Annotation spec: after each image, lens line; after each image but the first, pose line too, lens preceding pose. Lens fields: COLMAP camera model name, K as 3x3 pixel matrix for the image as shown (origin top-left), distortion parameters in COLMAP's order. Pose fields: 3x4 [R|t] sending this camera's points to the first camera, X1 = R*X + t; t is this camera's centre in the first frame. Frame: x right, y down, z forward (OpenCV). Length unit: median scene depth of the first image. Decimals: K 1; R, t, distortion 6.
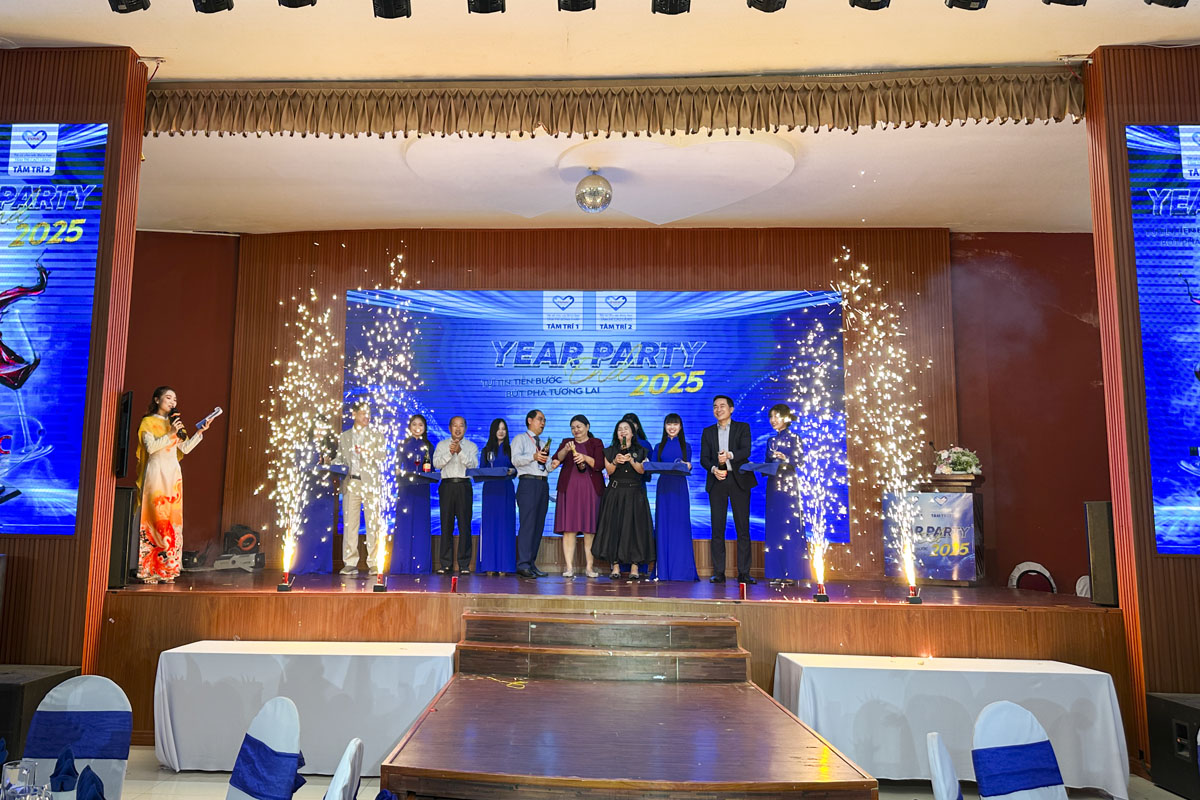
lens RADIAL K [[957.7, 0, 524.9], [0, 957.7, 397.0], [0, 0, 1]] dist [0.113456, -0.112693]
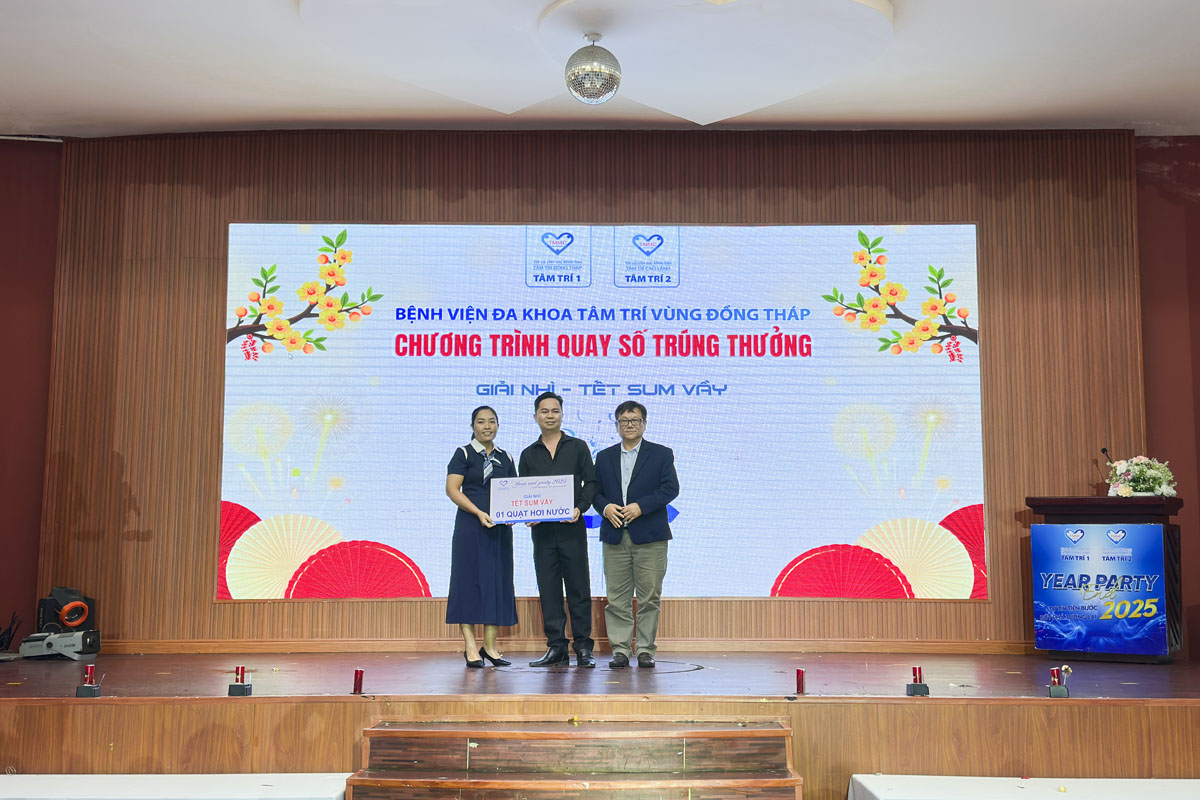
lens RADIAL K [[1381.2, 0, 627.2], [0, 1381.2, 413.7], [0, 0, 1]] dist [0.127019, 0.000000]
pose [[0.999174, -0.009250, 0.039570, 0.052232], [0.008422, 0.999743, 0.021032, -0.001091], [-0.039754, -0.020682, 0.998995, 0.047966]]
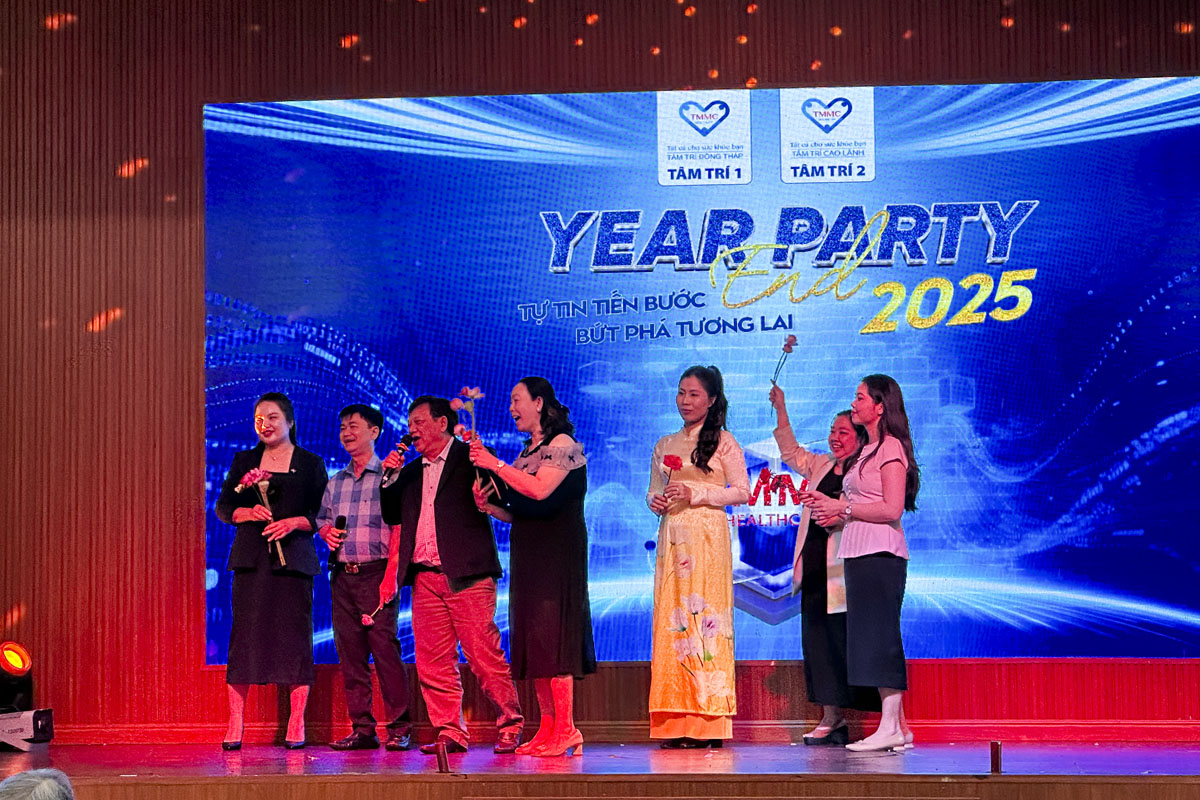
lens RADIAL K [[3556.1, 0, 582.1], [0, 3556.1, 329.5], [0, 0, 1]] dist [0.084916, 0.000000]
pose [[0.996696, -0.029876, -0.075522, 0.118757], [0.033892, 0.998047, 0.052466, -0.103235], [0.073808, -0.054853, 0.995763, -0.682671]]
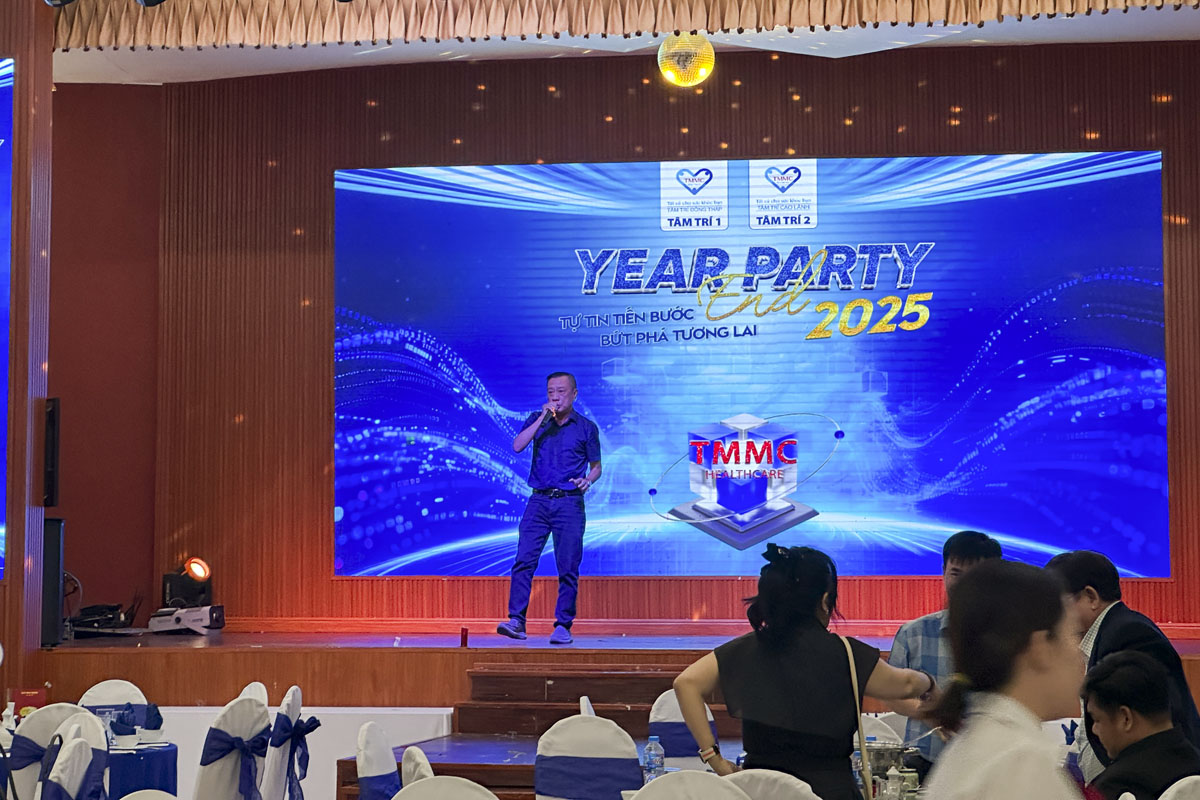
lens RADIAL K [[3556.1, 0, 575.3], [0, 3556.1, 330.6], [0, 0, 1]] dist [0.084916, 0.000000]
pose [[0.988722, -0.025390, -0.147593, 0.332527], [0.035865, 0.996989, 0.068752, -0.184778], [0.145403, -0.073270, 0.986656, -1.353791]]
